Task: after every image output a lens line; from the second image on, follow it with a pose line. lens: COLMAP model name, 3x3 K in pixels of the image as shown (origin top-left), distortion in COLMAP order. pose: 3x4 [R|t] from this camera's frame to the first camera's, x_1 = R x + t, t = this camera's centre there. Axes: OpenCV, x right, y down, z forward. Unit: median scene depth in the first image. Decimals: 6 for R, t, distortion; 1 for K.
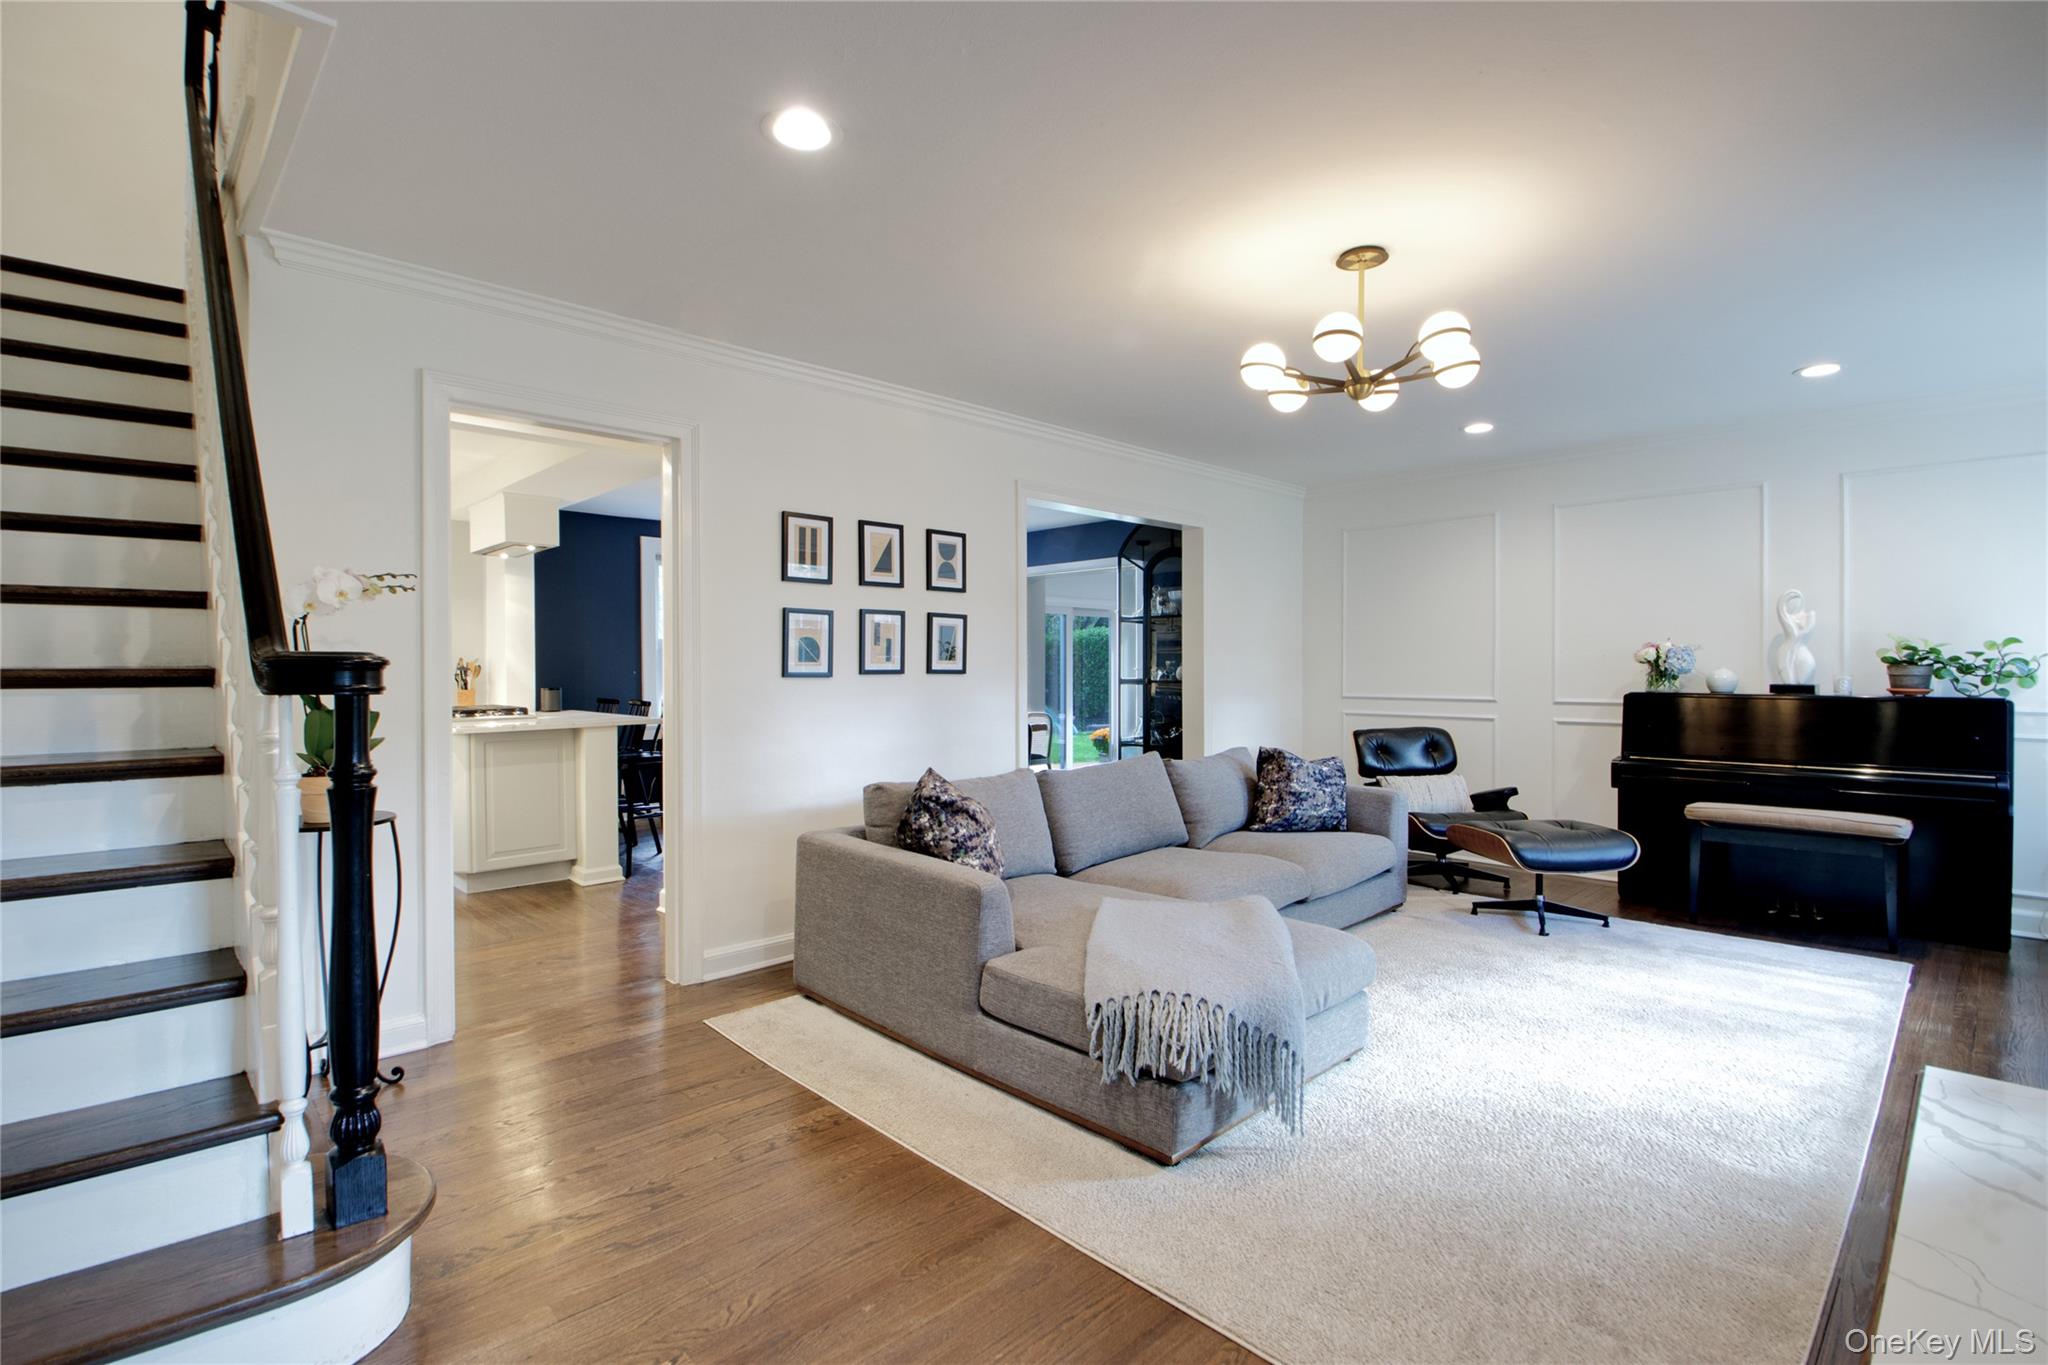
lens RADIAL K [[959.2, 0, 1014.1], [0, 959.2, 674.5], [0, 0, 1]] dist [-0.001216, -0.000846]
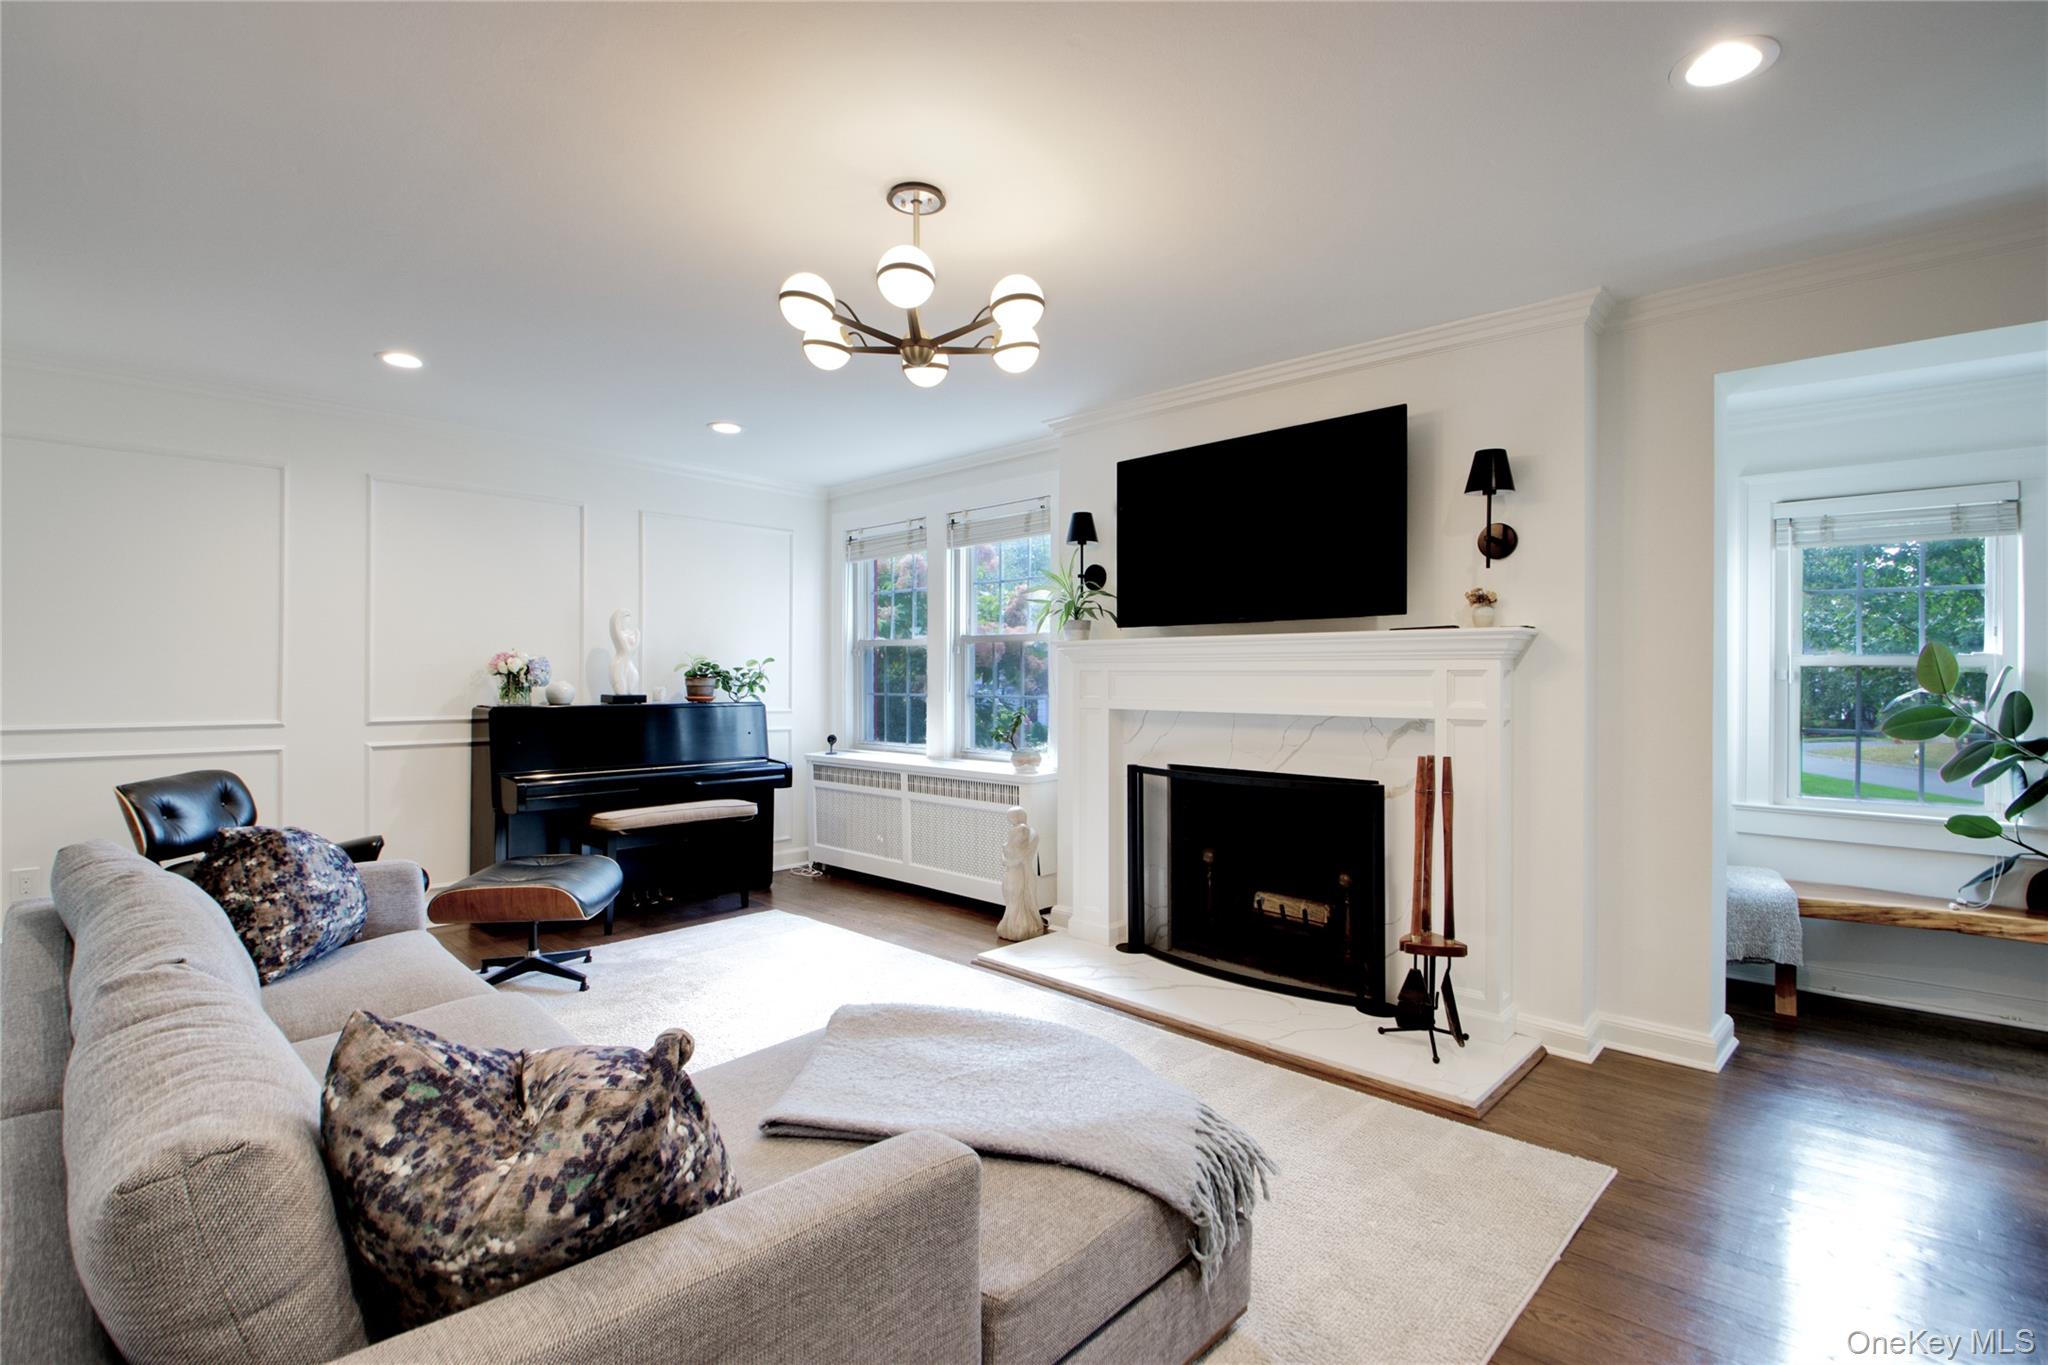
lens RADIAL K [[959.2, 0, 1014.1], [0, 959.2, 674.5], [0, 0, 1]] dist [-0.001216, -0.000846]
pose [[-0.038548, 0.003551, 0.999250, -0.330338], [0.004194, 0.999985, -0.003391, -0.008063], [-0.999248, 0.004060, -0.038562, 0.648879]]
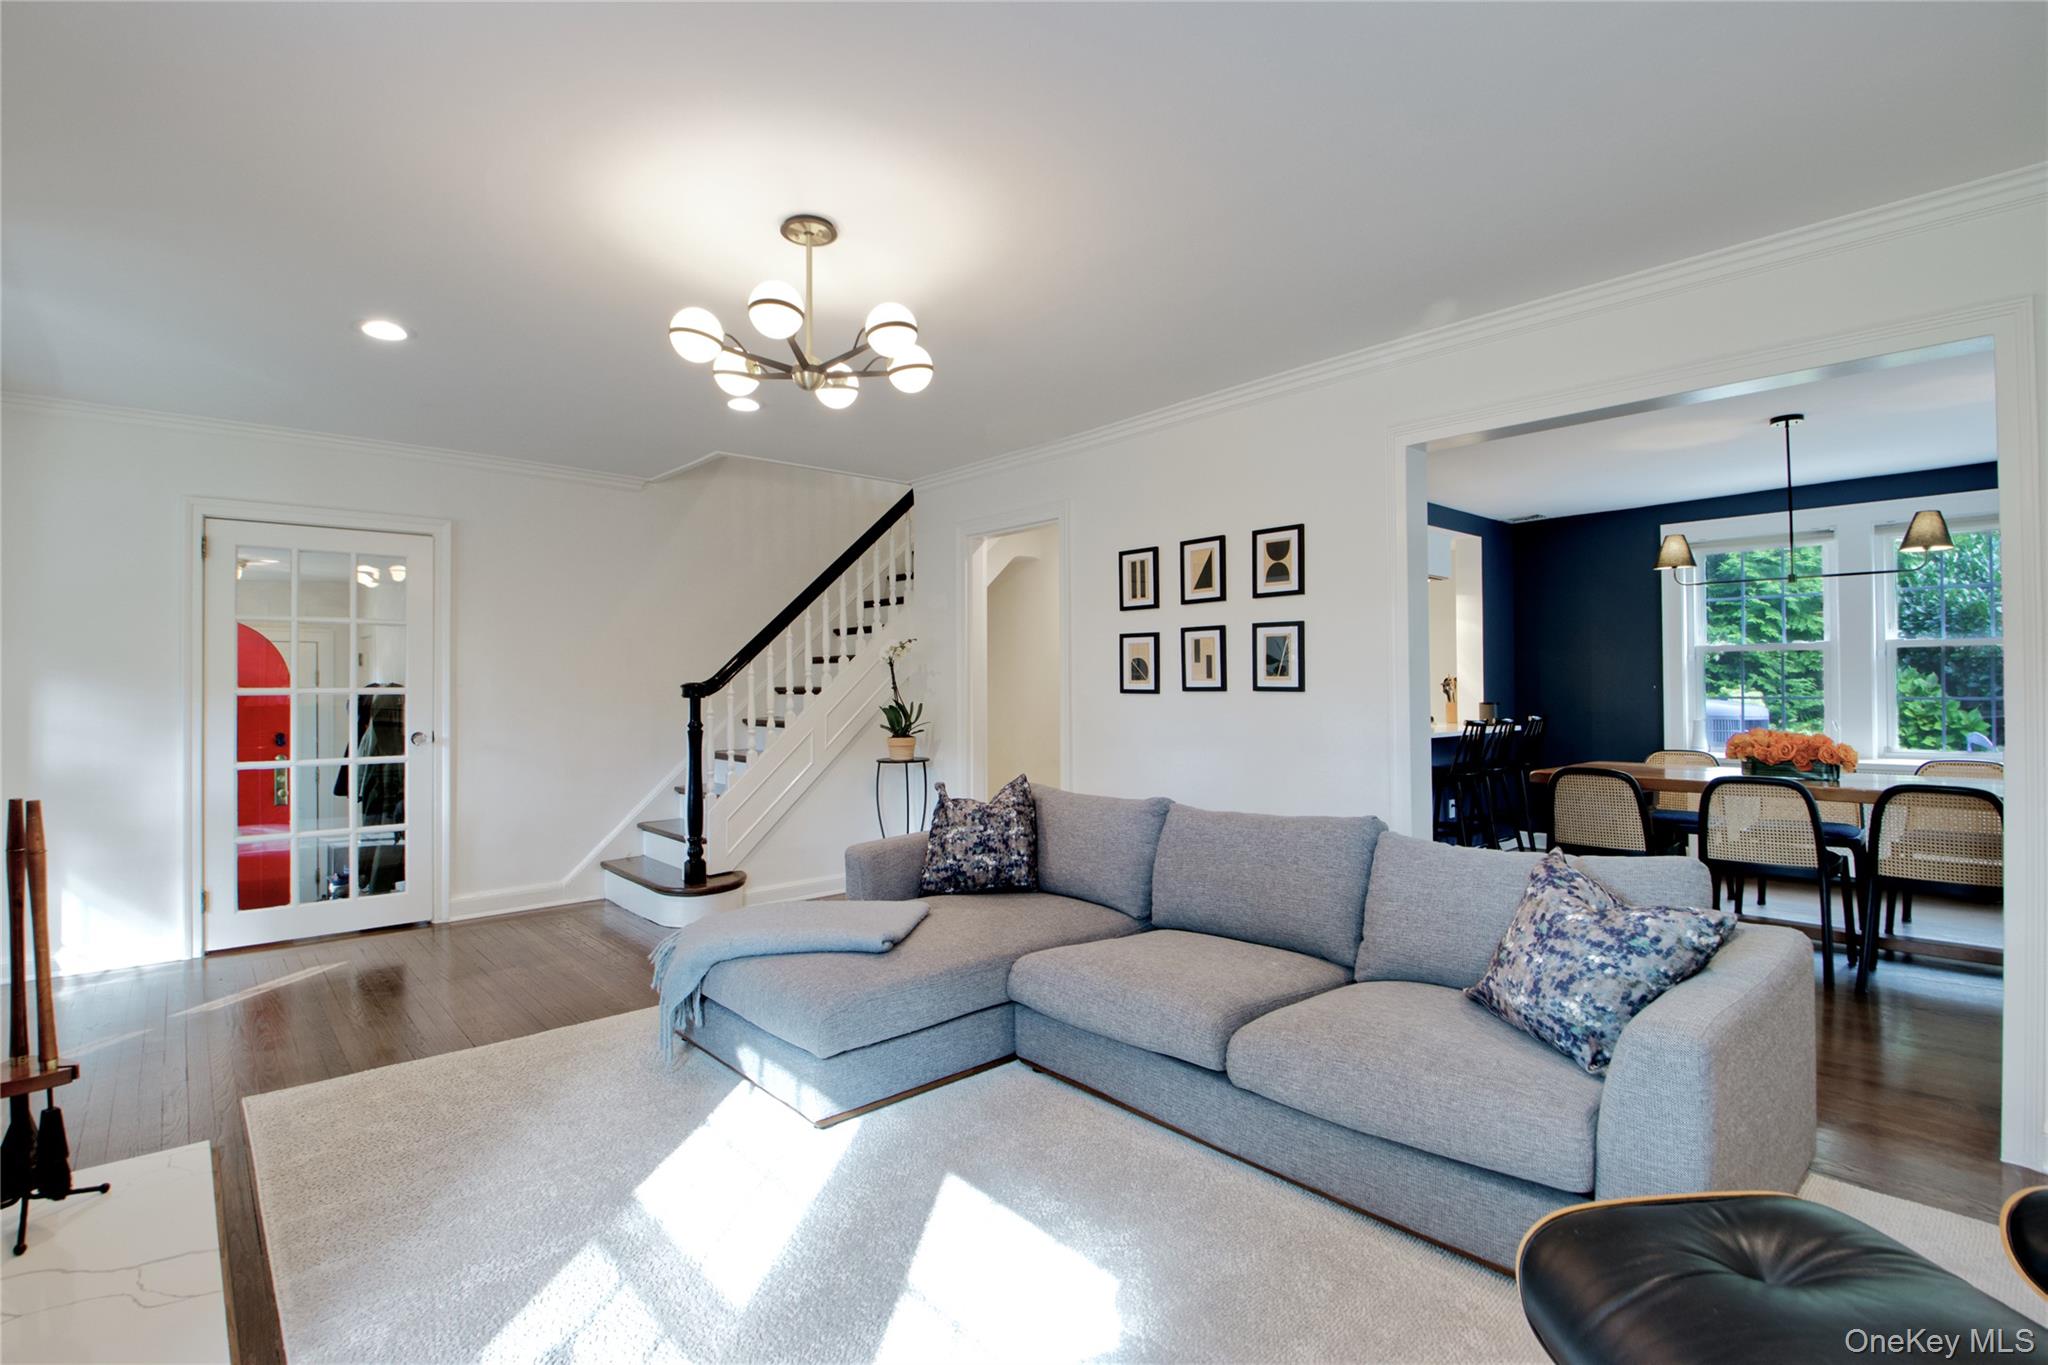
lens RADIAL K [[959.2, 0, 1014.1], [0, 959.2, 674.5], [0, 0, 1]] dist [-0.001216, -0.000846]
pose [[-0.047506, -0.008770, -0.998832, 0.850876], [0.003881, 0.999952, -0.008965, -0.009339], [0.998863, -0.004302, -0.047470, 0.842729]]
